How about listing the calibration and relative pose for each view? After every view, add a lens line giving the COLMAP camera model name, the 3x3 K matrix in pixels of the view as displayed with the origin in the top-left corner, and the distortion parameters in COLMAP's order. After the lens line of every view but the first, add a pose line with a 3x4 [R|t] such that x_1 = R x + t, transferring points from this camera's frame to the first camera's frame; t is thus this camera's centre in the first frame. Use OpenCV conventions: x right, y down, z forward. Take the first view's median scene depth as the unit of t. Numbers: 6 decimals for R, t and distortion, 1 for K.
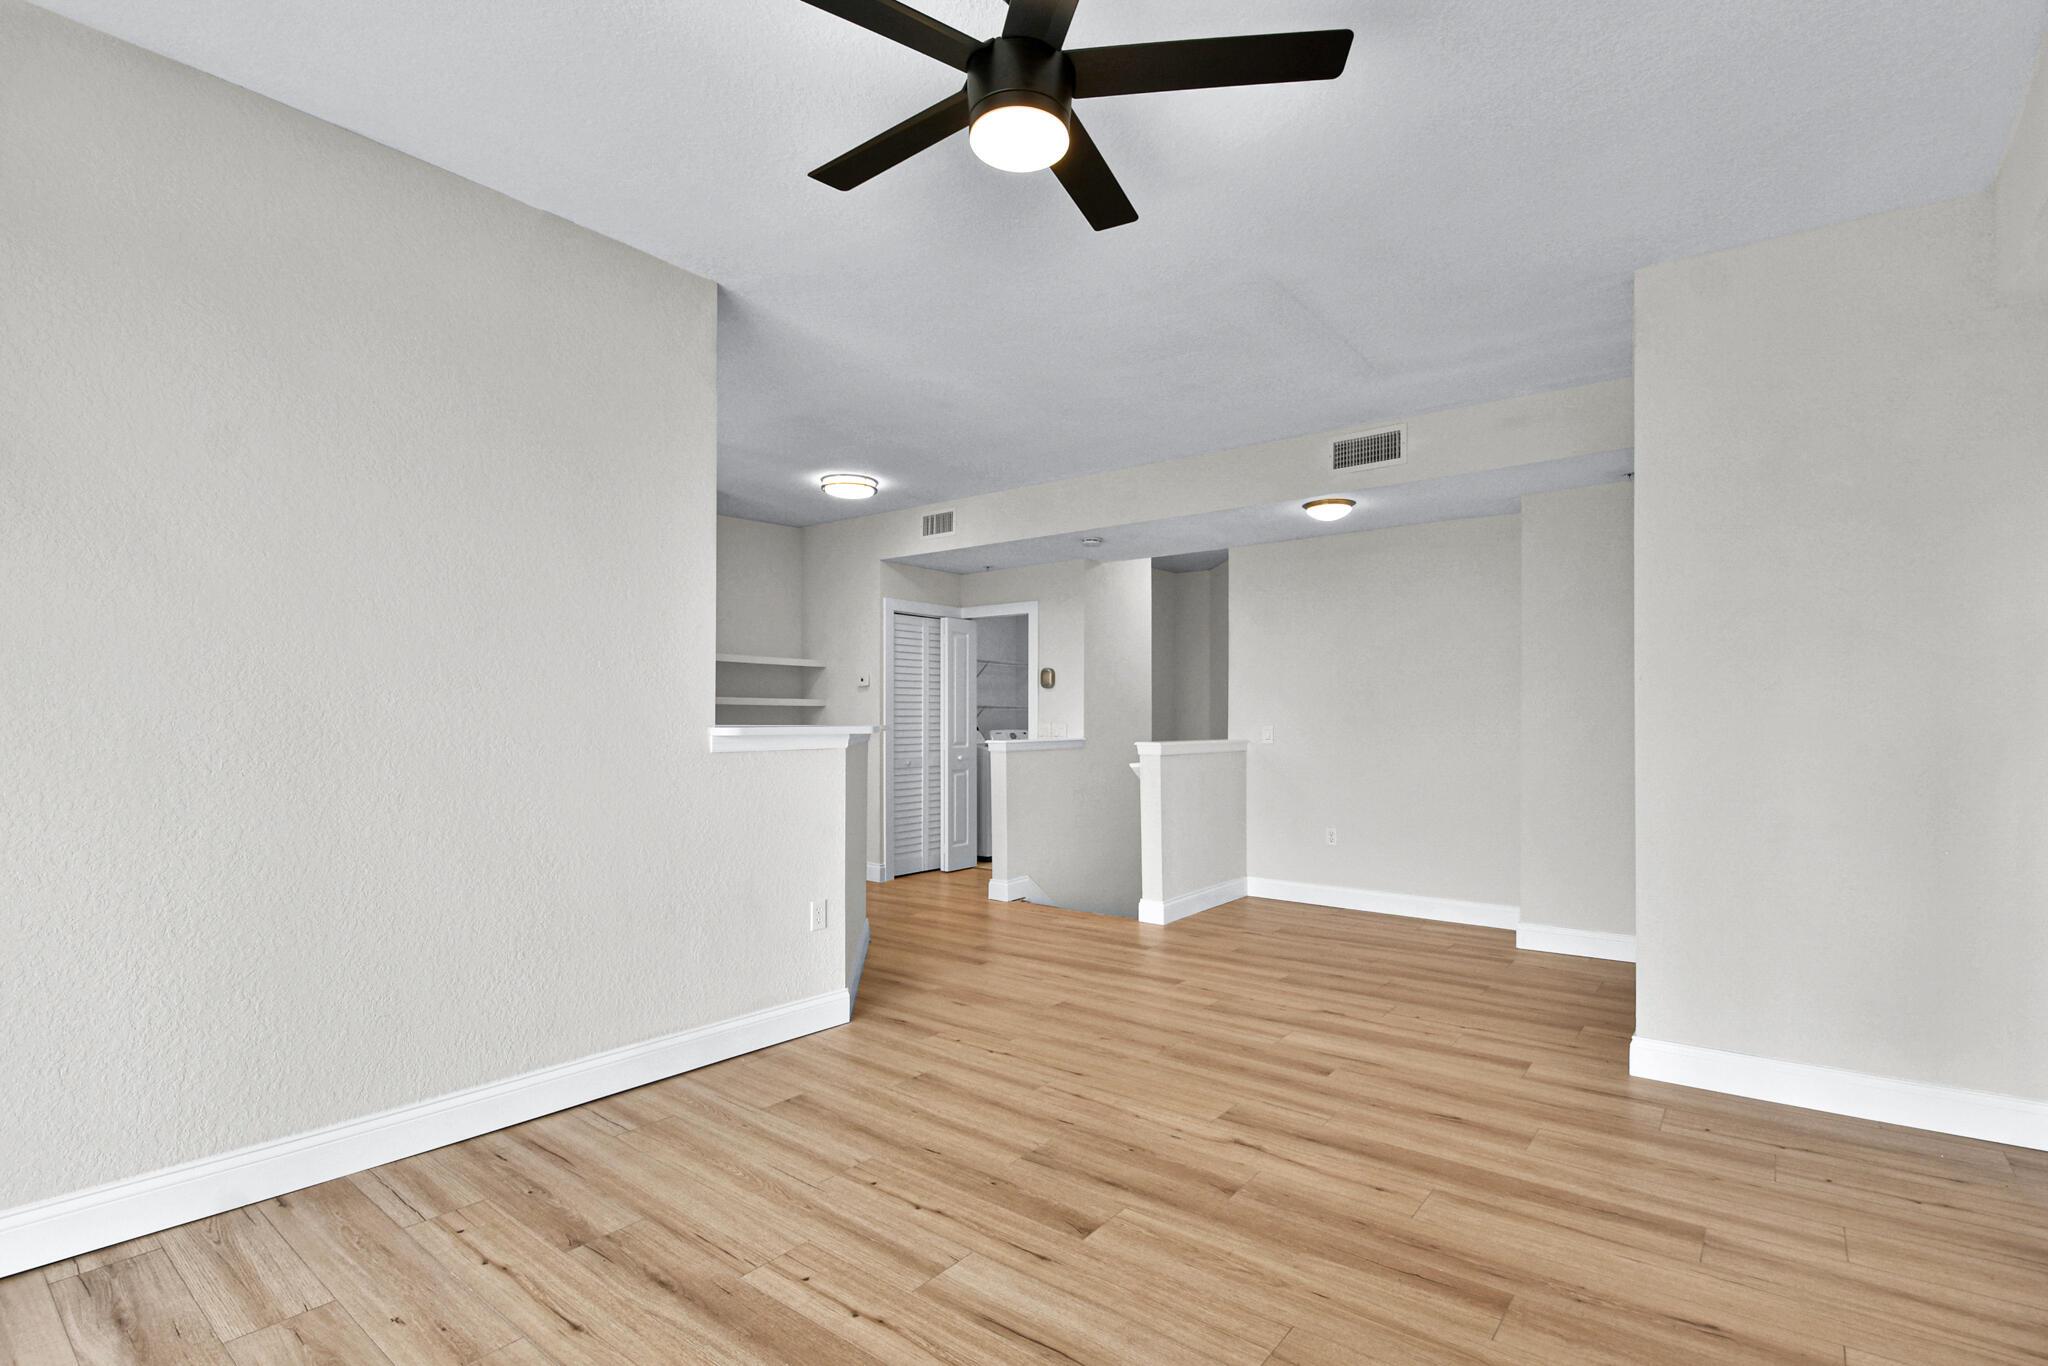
lens RADIAL K [[945.2, 0, 1030.0], [0, 945.2, 731.6], [0, 0, 1]] dist [0.015923, -0.025235]
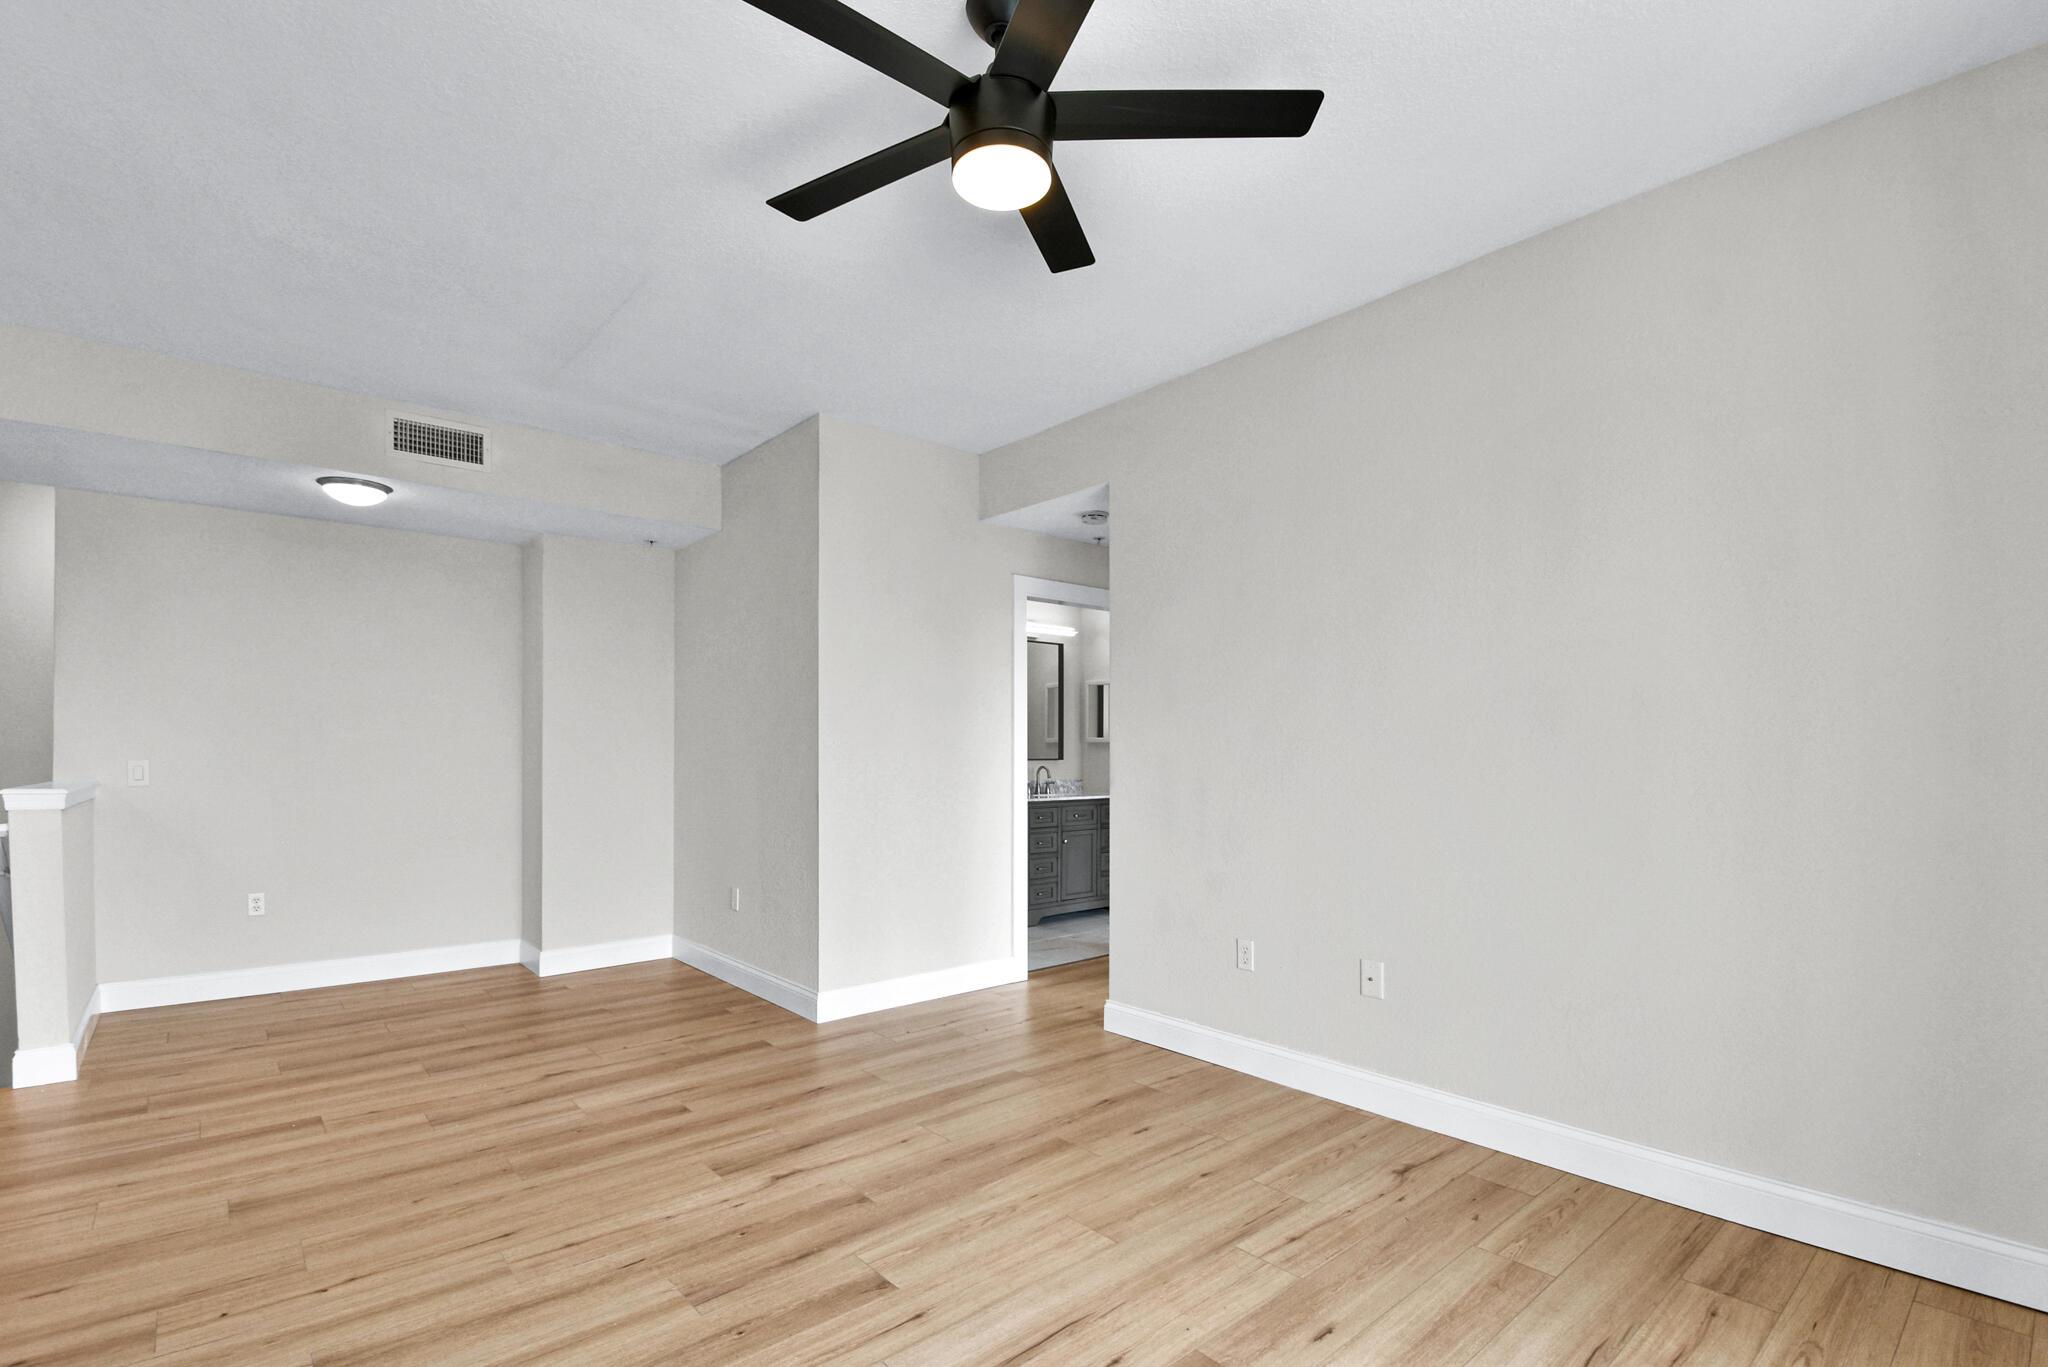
lens RADIAL K [[945.2, 0, 1030.0], [0, 945.2, 732.1], [0, 0, 1]] dist [0.015923, -0.025235]
pose [[0.190682, 0.019528, 0.981458, -0.615447], [0.010590, 0.999703, -0.021949, -0.007348], [-0.981595, 0.014579, 0.190419, 0.470802]]
